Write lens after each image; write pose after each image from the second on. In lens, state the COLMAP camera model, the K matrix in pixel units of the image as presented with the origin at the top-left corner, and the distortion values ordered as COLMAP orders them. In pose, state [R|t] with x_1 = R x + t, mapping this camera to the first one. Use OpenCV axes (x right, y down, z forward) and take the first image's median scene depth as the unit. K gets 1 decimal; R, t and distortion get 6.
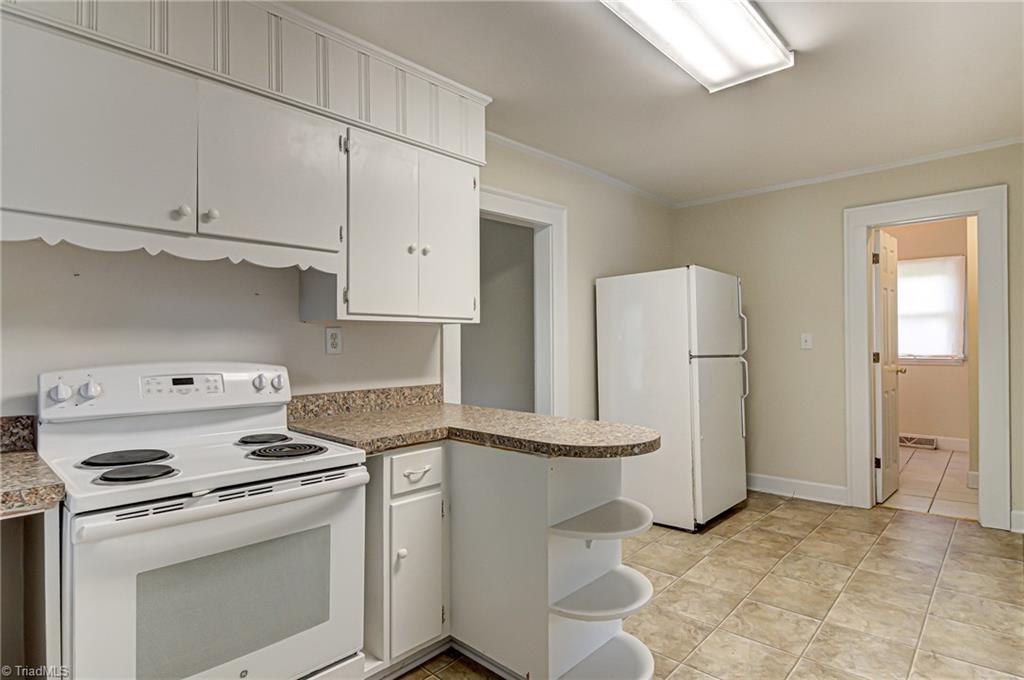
lens RADIAL K [[537.6, 0, 532.5], [0, 537.6, 338.3], [0, 0, 1]] dist [0.009778, -0.008256]
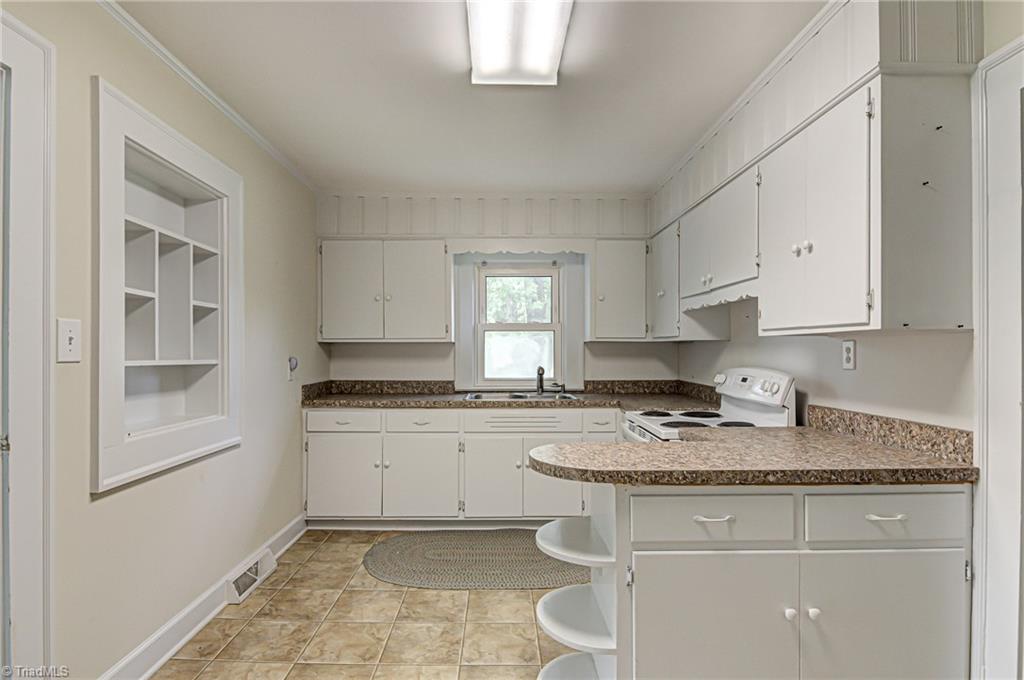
lens RADIAL K [[537.6, 0, 504.1], [0, 537.6, 343.5], [0, 0, 1]] dist [0.009778, -0.008256]
pose [[-0.747472, -0.004756, -0.664277, 0.696915], [0.005523, 0.999895, -0.013374, -0.006398], [0.664271, -0.013666, -0.747367, 1.301854]]
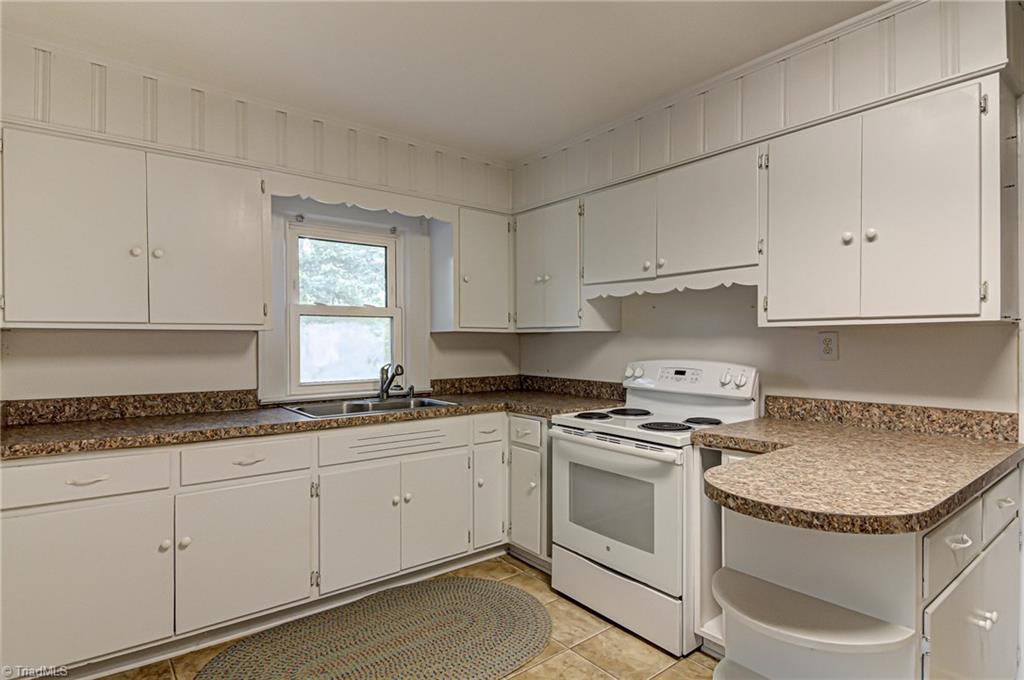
lens RADIAL K [[537.6, 0, 502.9], [0, 537.6, 340.5], [0, 0, 1]] dist [0.009778, -0.008256]
pose [[-0.184921, 0.000798, -0.982753, 0.695560], [0.007175, 0.999974, -0.000538, -0.009774], [0.982727, -0.007151, -0.184922, 0.604126]]
